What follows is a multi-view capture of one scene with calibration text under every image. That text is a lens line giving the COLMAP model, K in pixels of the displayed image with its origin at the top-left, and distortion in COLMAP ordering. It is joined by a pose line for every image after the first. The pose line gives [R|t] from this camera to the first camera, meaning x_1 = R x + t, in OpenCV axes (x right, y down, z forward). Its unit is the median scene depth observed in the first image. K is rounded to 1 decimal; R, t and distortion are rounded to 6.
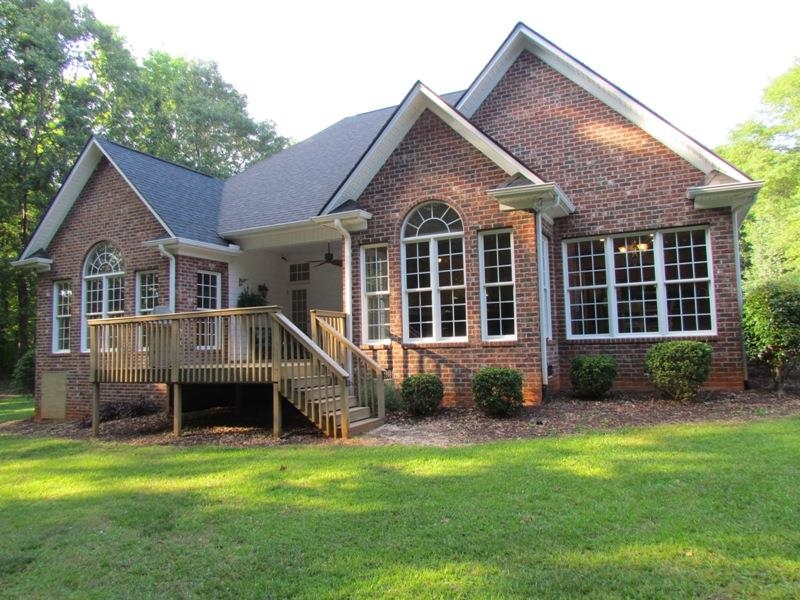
lens RADIAL K [[578.0, 0, 400.0], [0, 578.0, 300.0], [0, 0, 1]] dist [-0.027399, 0.008706]
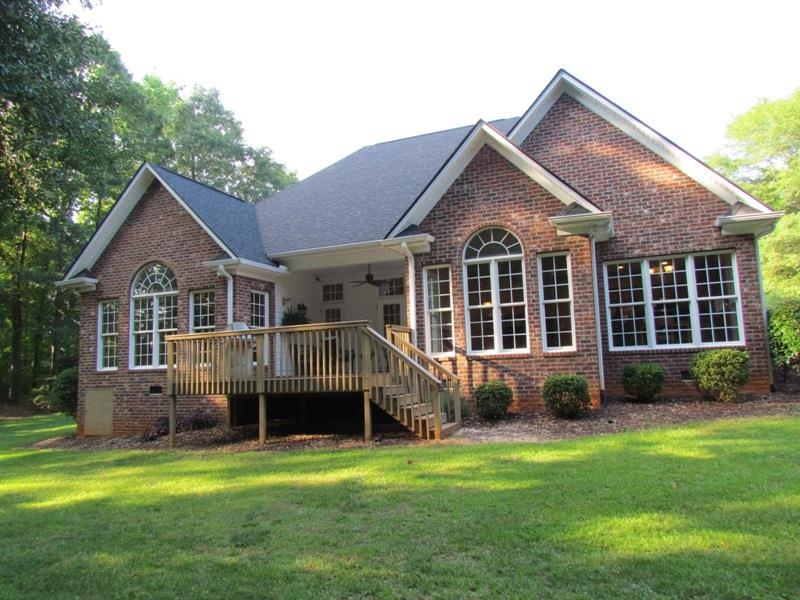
lens RADIAL K [[578.0, 0, 400.0], [0, 578.0, 300.0], [0, 0, 1]] dist [-0.027399, 0.008706]
pose [[0.997615, -0.000581, 0.069024, -0.199250], [0.003375, 0.999179, -0.040369, 0.013980], [-0.068944, 0.040505, 0.996798, -0.088986]]
